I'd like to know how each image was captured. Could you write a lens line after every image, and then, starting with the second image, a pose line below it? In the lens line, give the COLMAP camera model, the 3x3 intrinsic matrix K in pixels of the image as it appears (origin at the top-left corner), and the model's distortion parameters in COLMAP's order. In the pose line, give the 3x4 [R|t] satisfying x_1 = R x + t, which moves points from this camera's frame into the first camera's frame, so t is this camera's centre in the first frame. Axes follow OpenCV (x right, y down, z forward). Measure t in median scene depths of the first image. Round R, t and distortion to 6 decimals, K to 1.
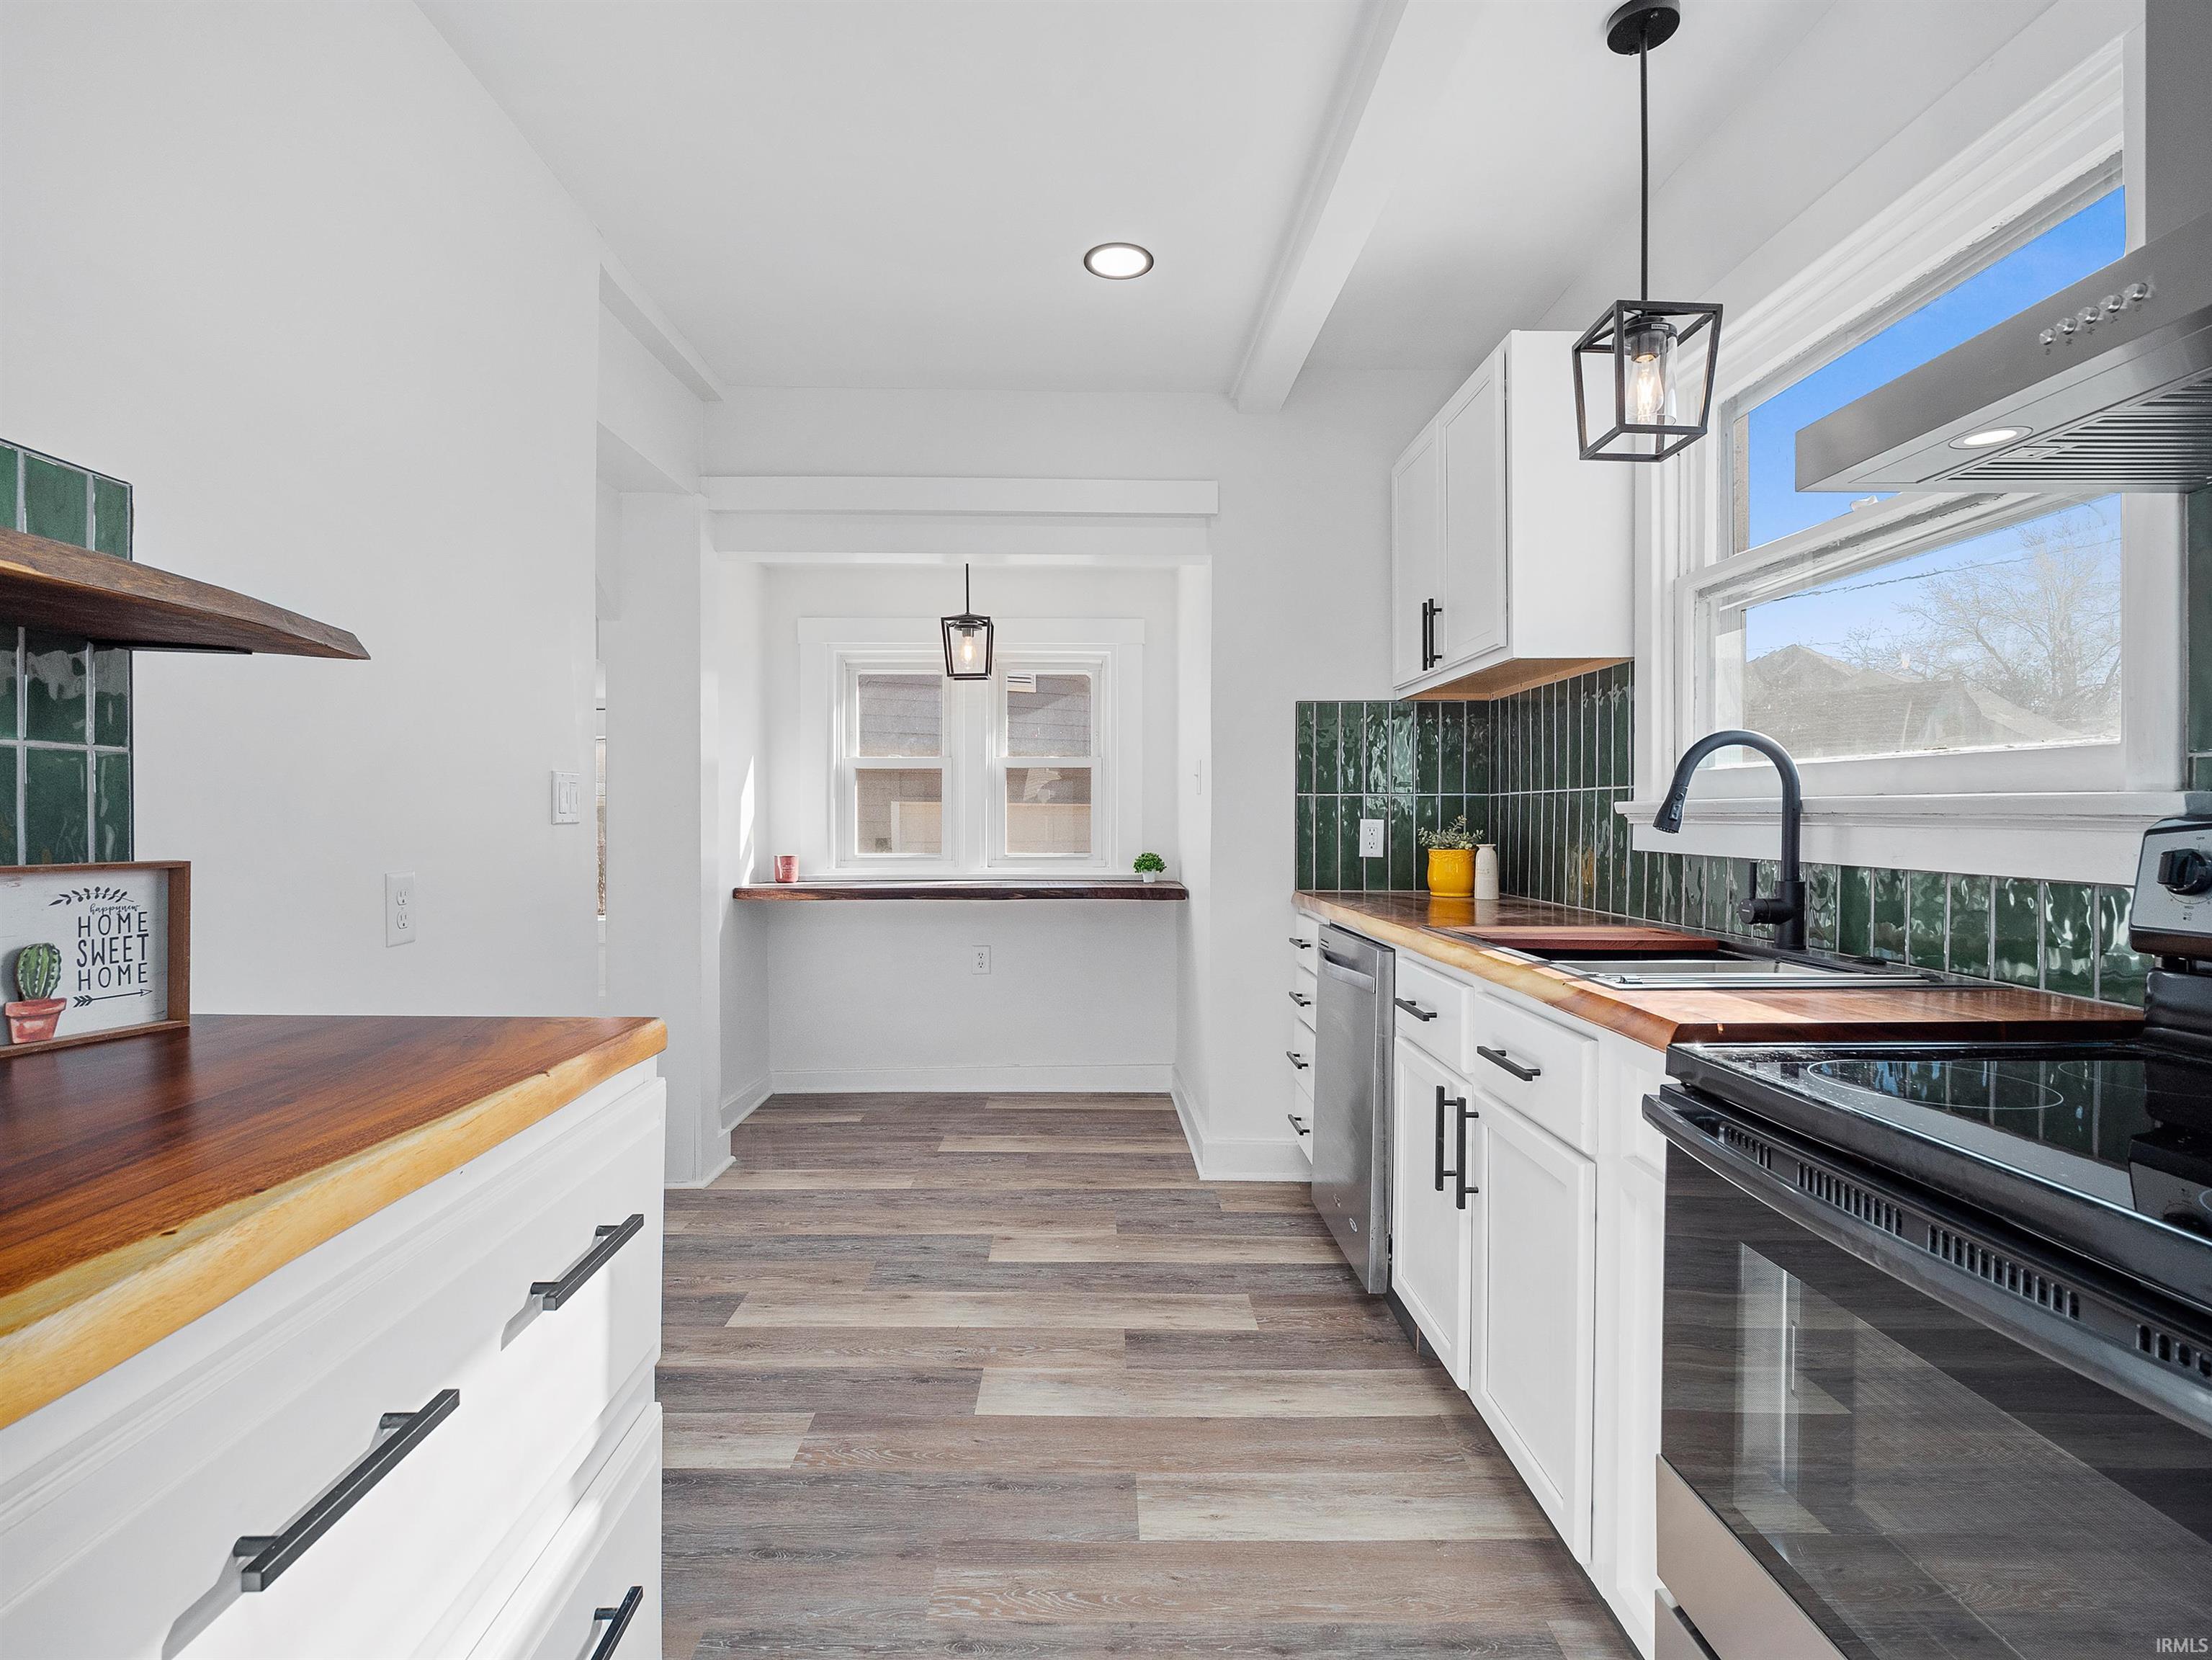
lens RADIAL K [[1089.1, 0, 1098.2], [0, 1089.1, 849.7], [0, 0, 1]] dist [0.000350, -0.000891]
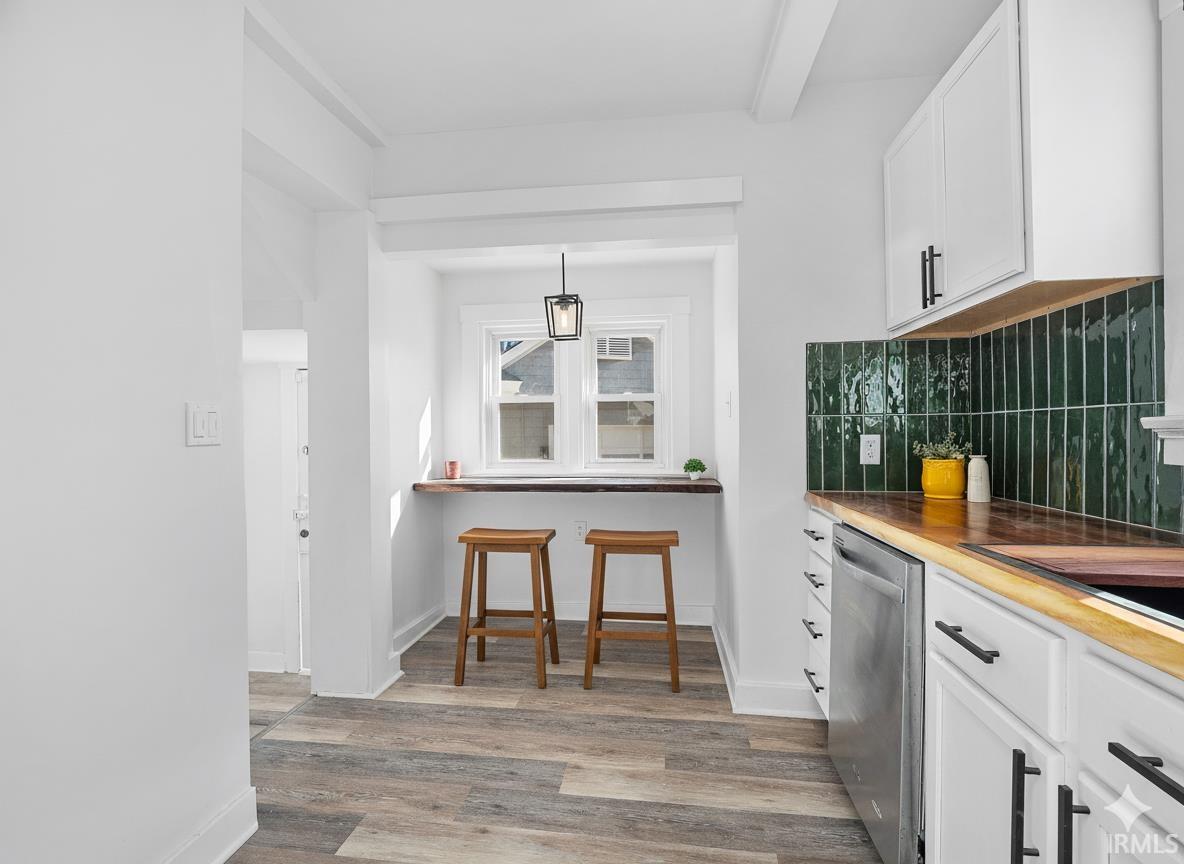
lens RADIAL K [[588.5, 0, 586.0], [0, 588.5, 437.2], [0, 0, 1]] dist [-0.003355, -0.000984]
pose [[0.988686, -0.007764, -0.149799, 0.028801], [0.004427, 0.999735, -0.022597, -0.011349], [0.149934, 0.021678, 0.988458, 0.284332]]
